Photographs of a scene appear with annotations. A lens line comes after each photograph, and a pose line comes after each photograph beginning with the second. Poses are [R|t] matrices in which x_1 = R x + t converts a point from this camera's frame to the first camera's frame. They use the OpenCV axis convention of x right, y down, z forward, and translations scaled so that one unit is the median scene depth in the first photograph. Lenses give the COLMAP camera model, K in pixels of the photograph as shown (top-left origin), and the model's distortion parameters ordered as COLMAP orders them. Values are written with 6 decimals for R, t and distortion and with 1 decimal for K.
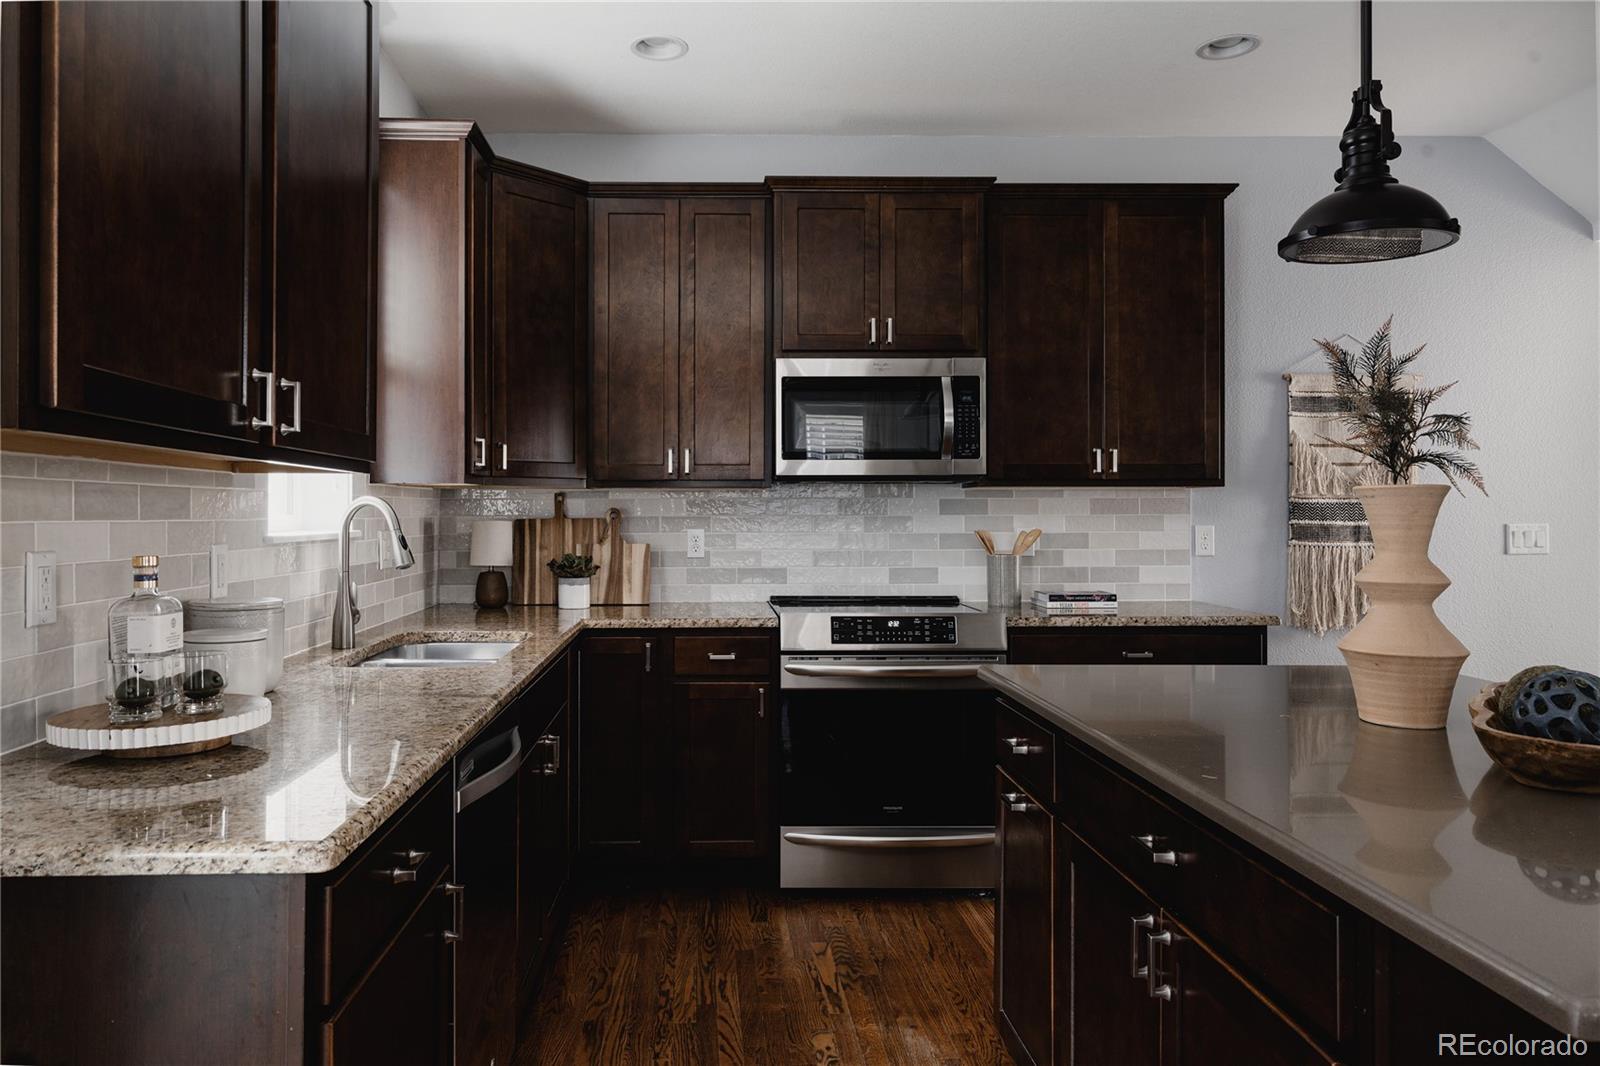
lens RADIAL K [[1082.8, 0, 716.1], [0, 1082.8, 508.1], [0, 0, 1]] dist [-0.009414, -0.001703]
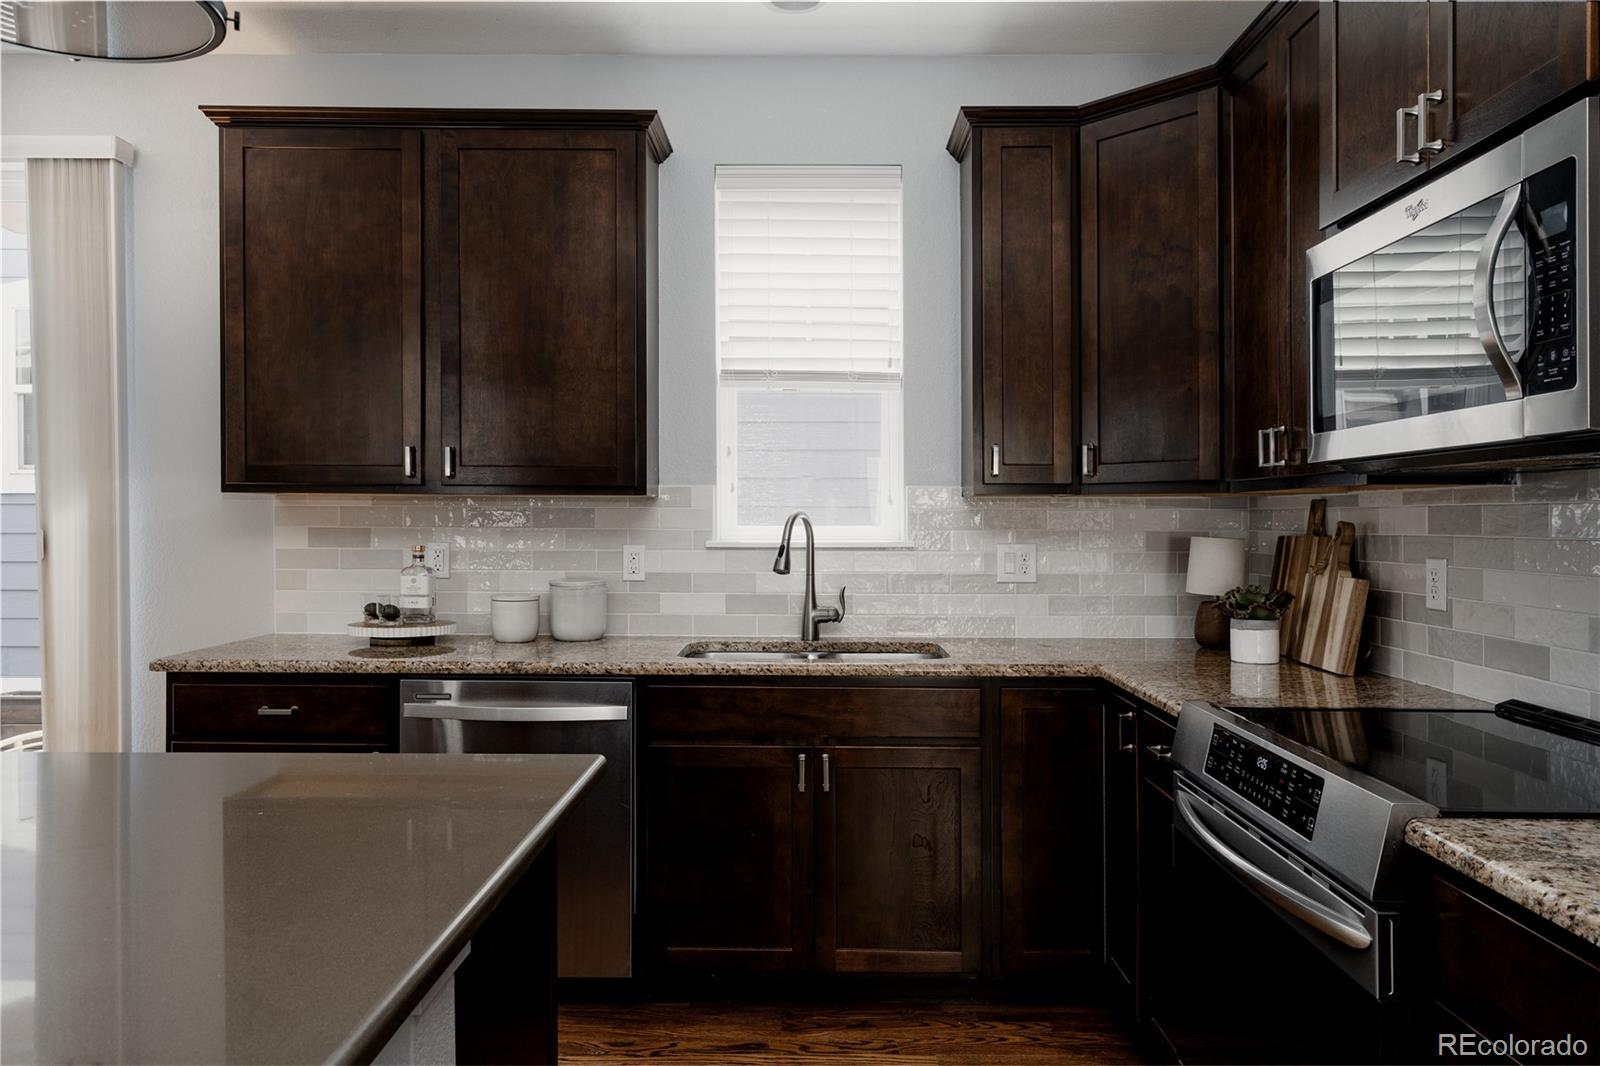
lens RADIAL K [[1076.2, 0, 793.1], [0, 1076.2, 505.1], [0, 0, 1]] dist [0.011896, -0.010483]
pose [[-0.020610, -0.004227, -0.999779, 0.591279], [0.002130, 0.999989, -0.004271, -0.008293], [0.999785, -0.002218, -0.020600, 0.715187]]
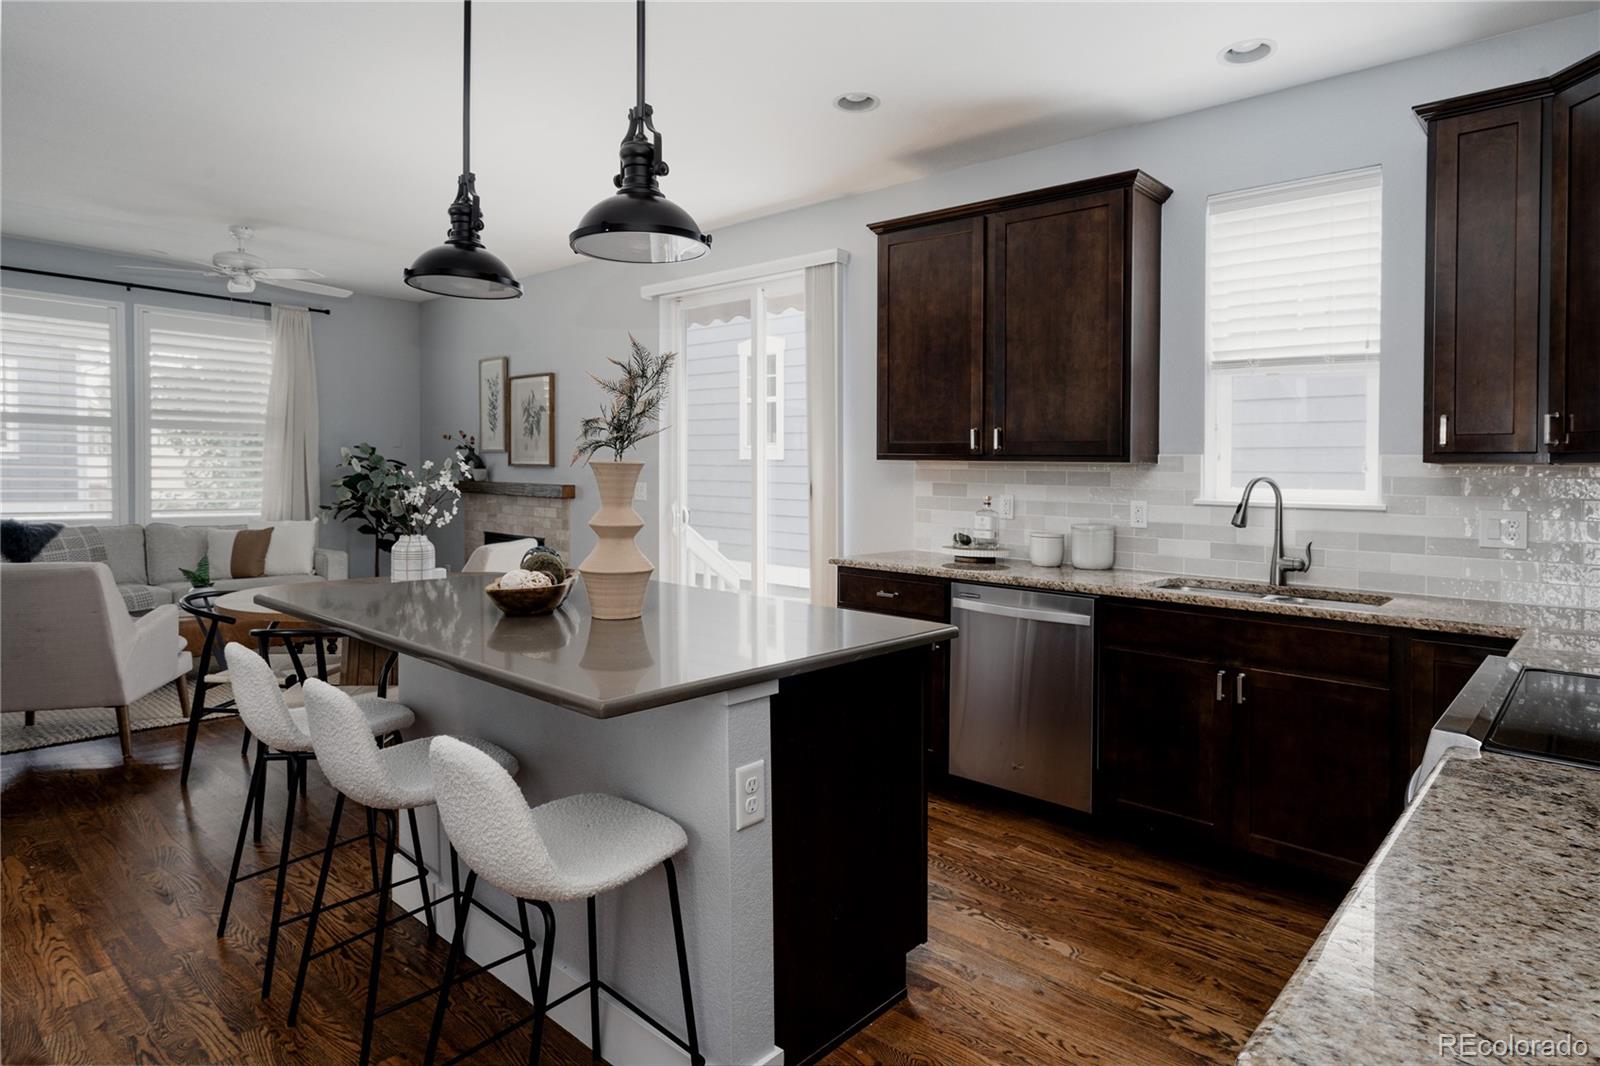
lens RADIAL K [[875.7, 0, 852.3], [0, 875.7, 483.0], [0, 0, 1]] dist [0.007773, -0.004267]
pose [[-0.649489, 0.006563, -0.760342, 0.624392], [-0.007925, 0.999850, 0.015400, -0.010294], [0.760330, 0.016028, -0.649340, 0.937737]]
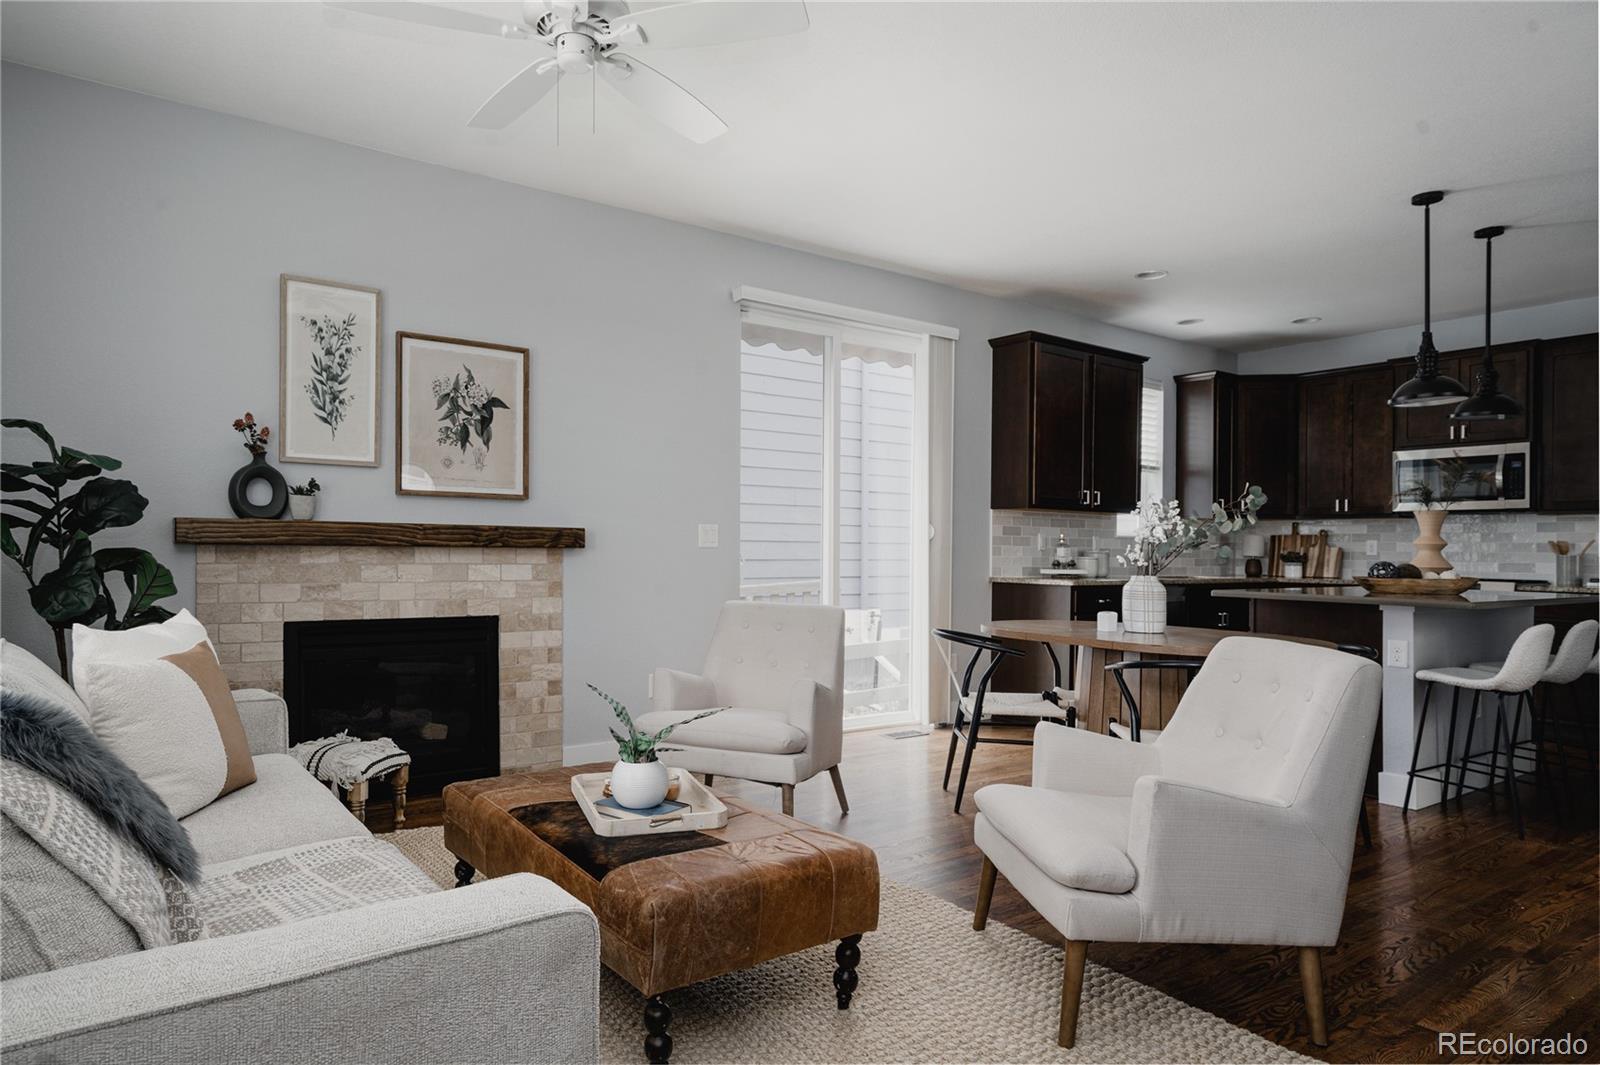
lens RADIAL K [[1023.3, 0, 738.4], [0, 1023.3, 551.6], [0, 0, 1]] dist [0.005187, -0.004705]
pose [[0.579778, 0.007727, -0.814738, 0.863736], [-0.007682, 0.999962, 0.004016, 0.043643], [0.814738, 0.003930, 0.579816, -1.020954]]
